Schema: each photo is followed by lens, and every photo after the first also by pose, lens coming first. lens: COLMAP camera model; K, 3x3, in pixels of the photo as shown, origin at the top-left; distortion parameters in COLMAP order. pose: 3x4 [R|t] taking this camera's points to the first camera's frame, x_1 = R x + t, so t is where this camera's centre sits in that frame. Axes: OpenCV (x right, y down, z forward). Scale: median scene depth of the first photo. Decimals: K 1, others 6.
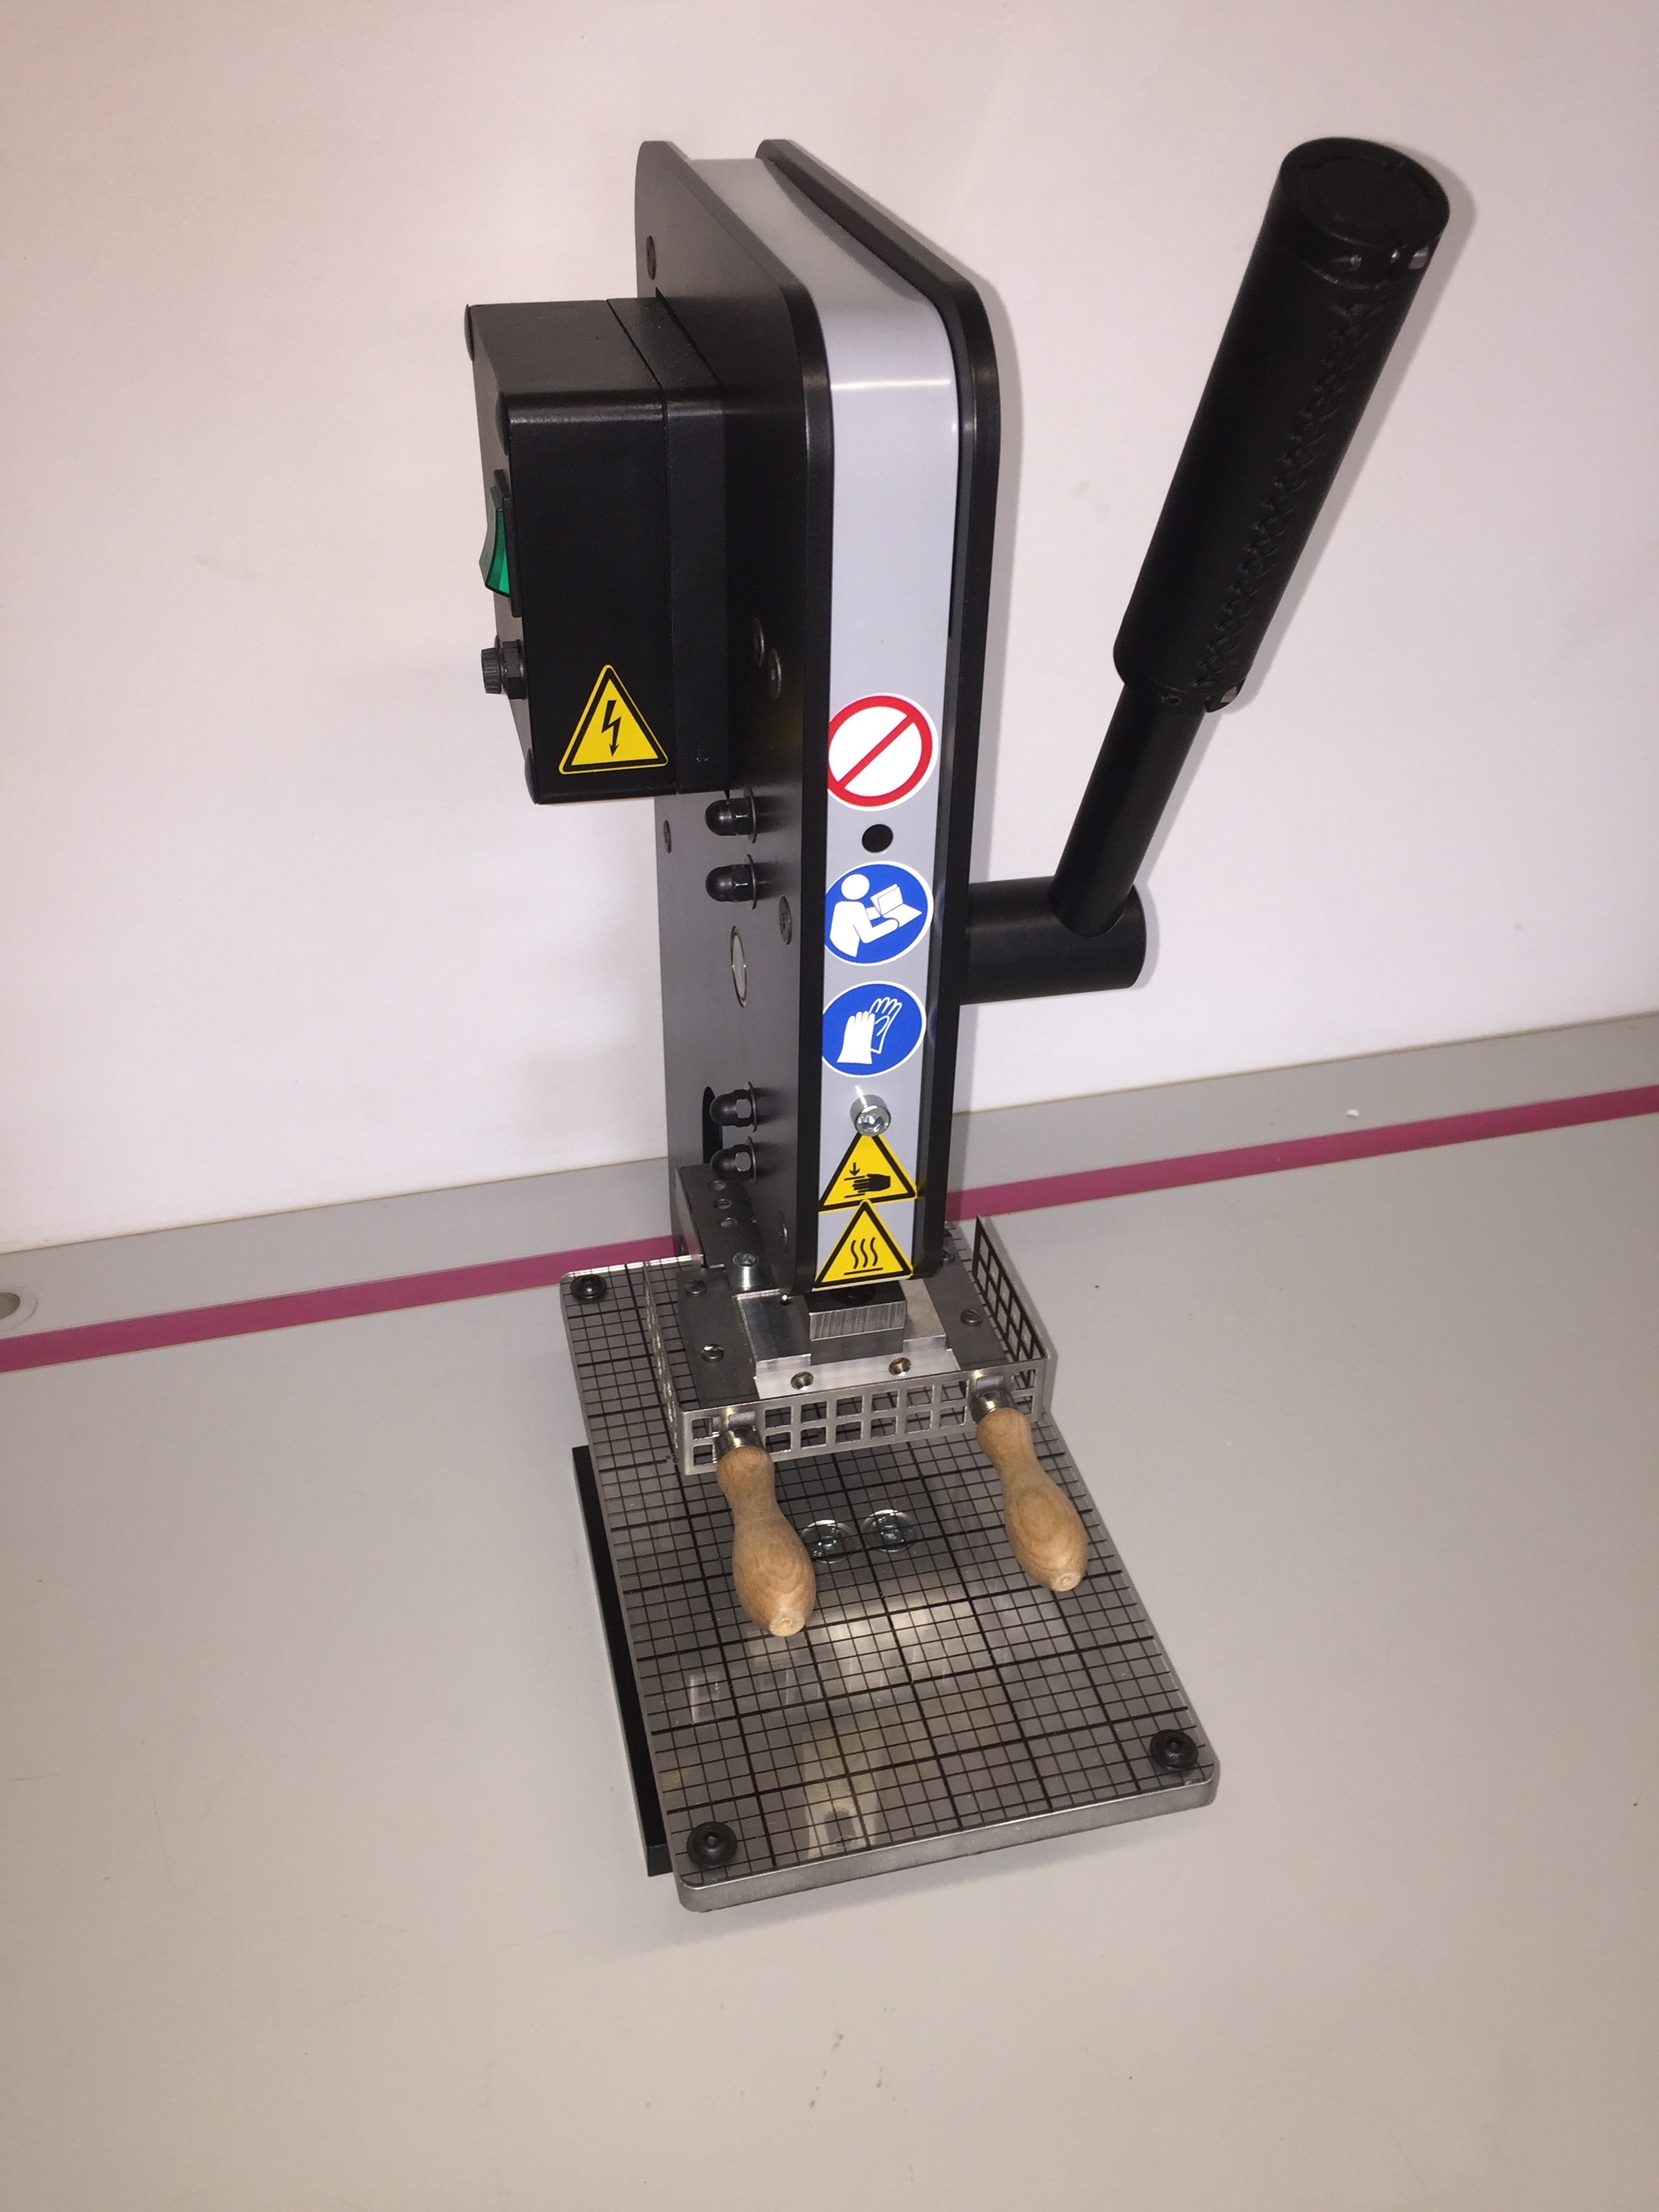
lens RADIAL K [[1893.0, 0, 829.5], [0, 1893.0, 1106.0], [0, 0, 1]] dist [0.032471, -0.006522]
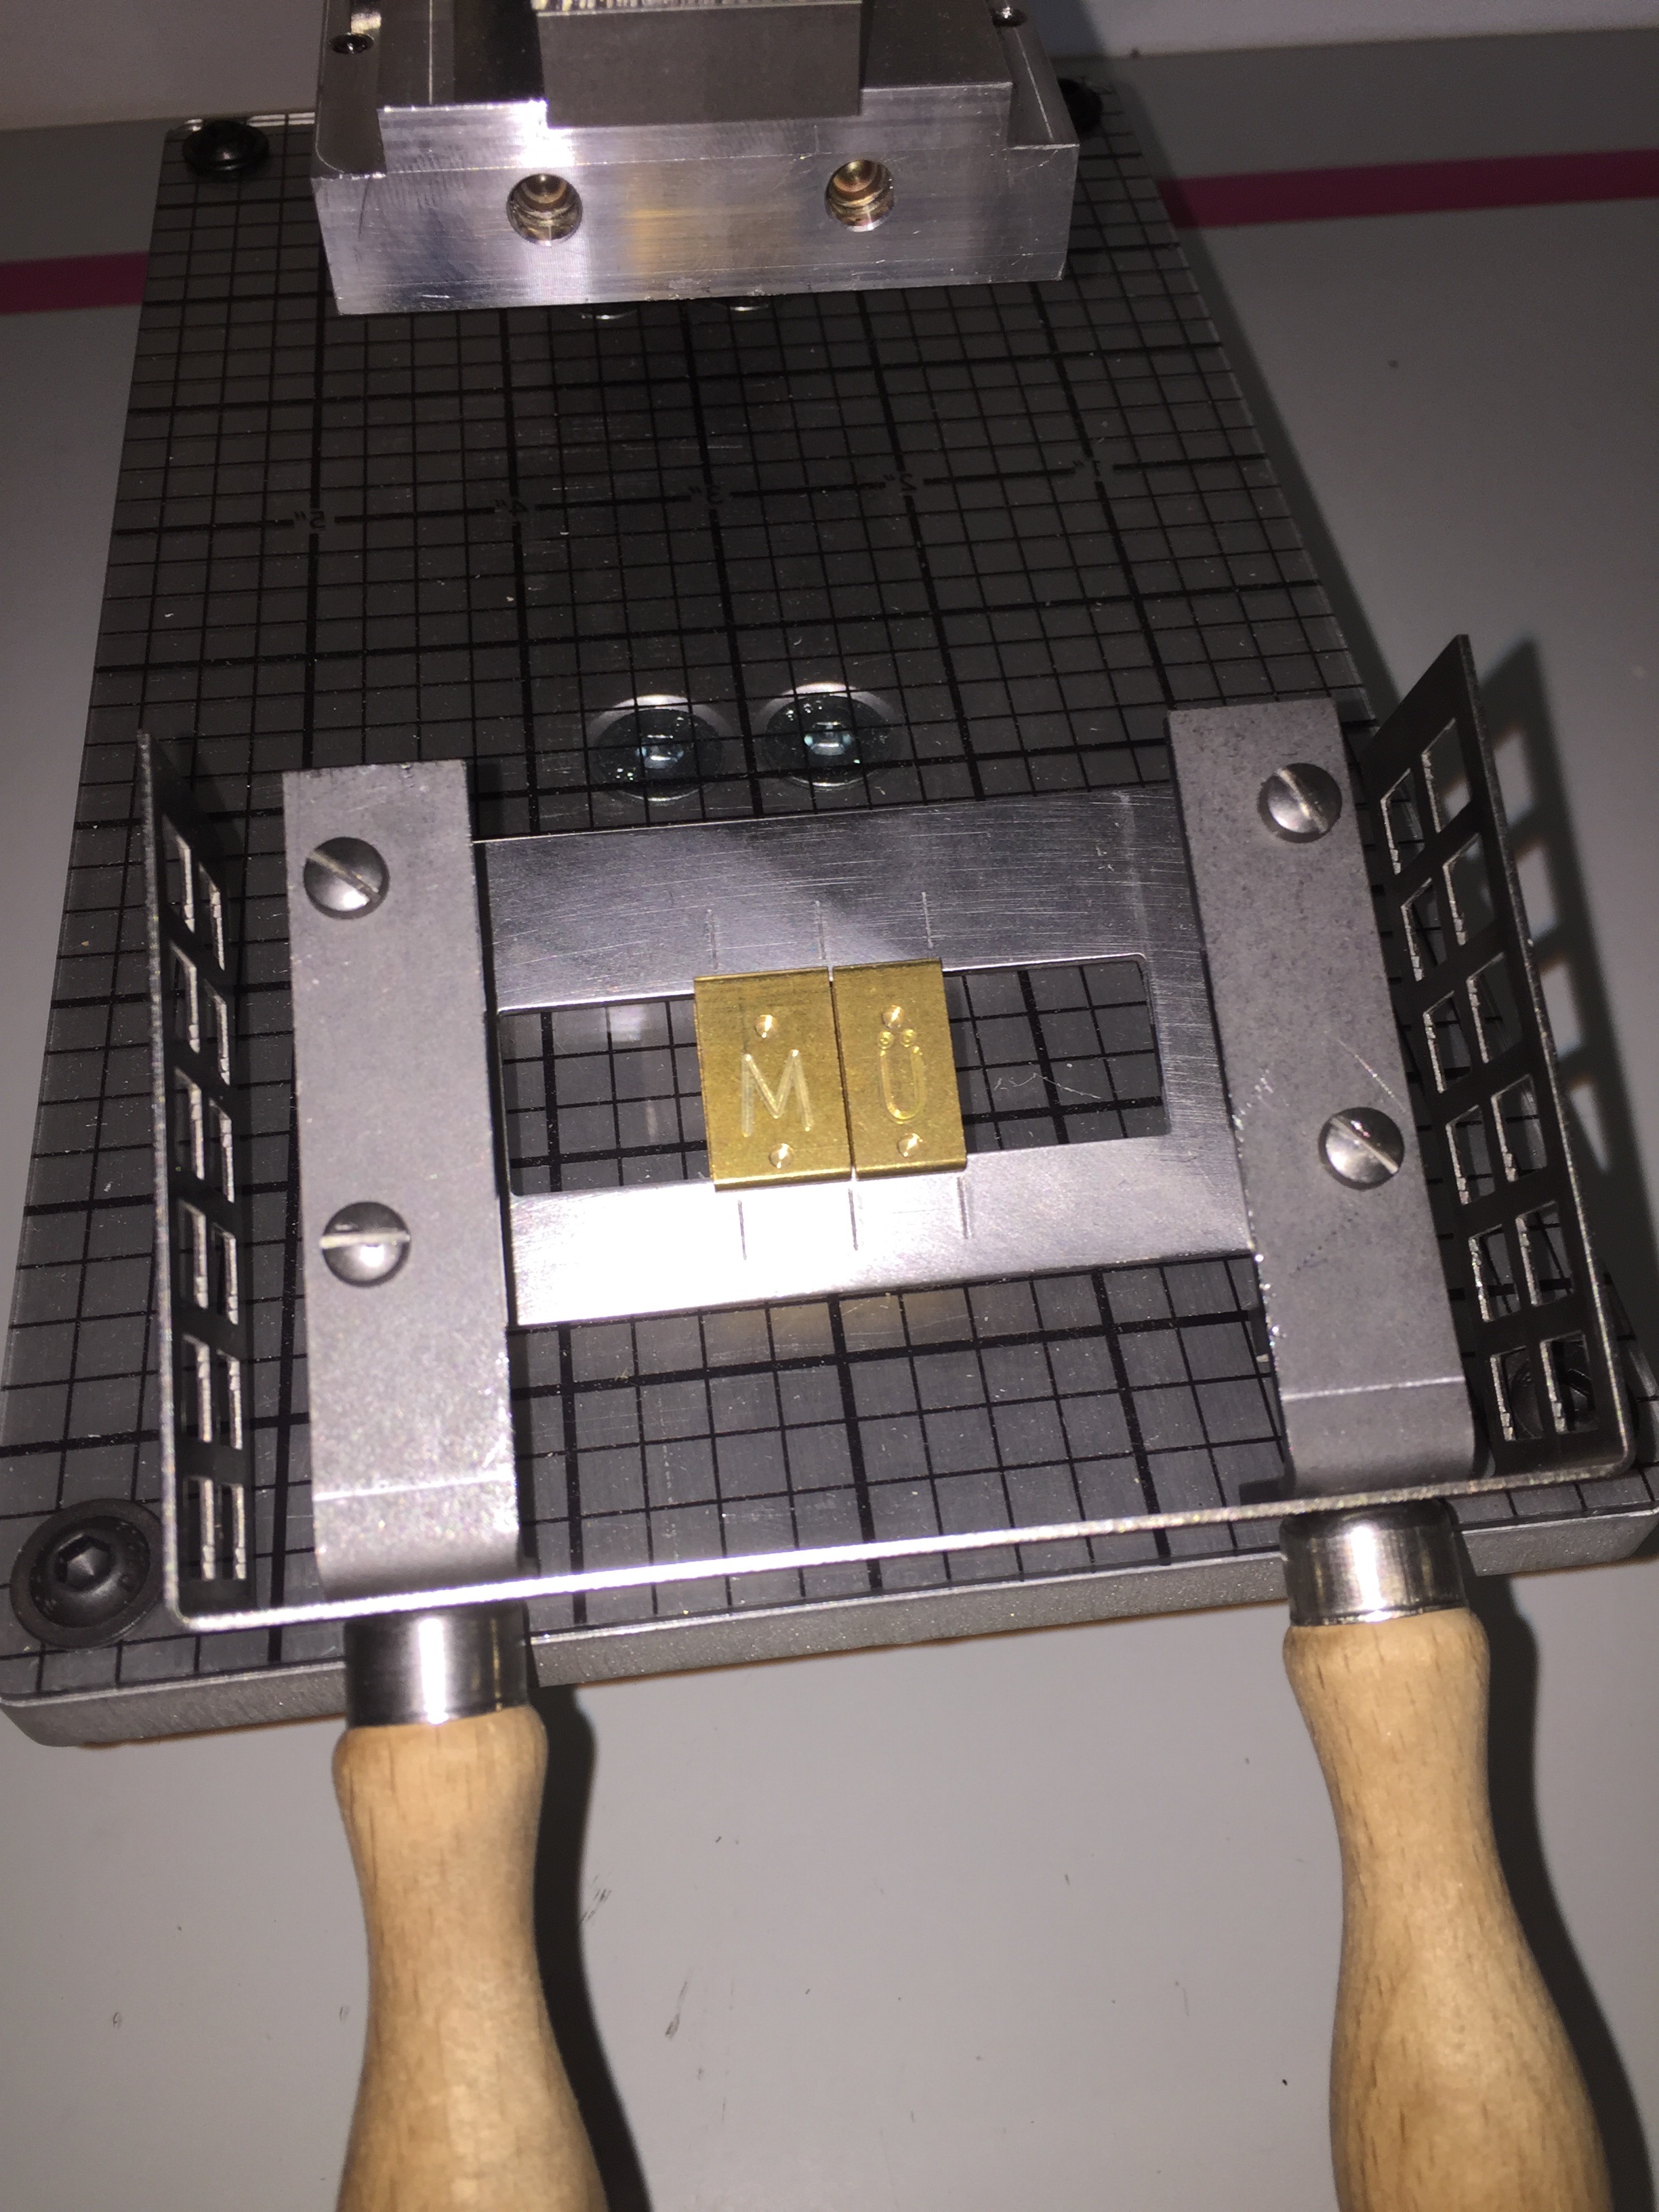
lens RADIAL K [[1893.0, 0, 829.5], [0, 1893.0, 1106.0], [0, 0, 1]] dist [0.032471, -0.006522]
pose [[0.992474, 0.089923, -0.083116, 0.069969], [-0.057385, 0.941169, 0.333030, 0.168163], [0.108173, -0.325754, 0.939246, 0.622475]]
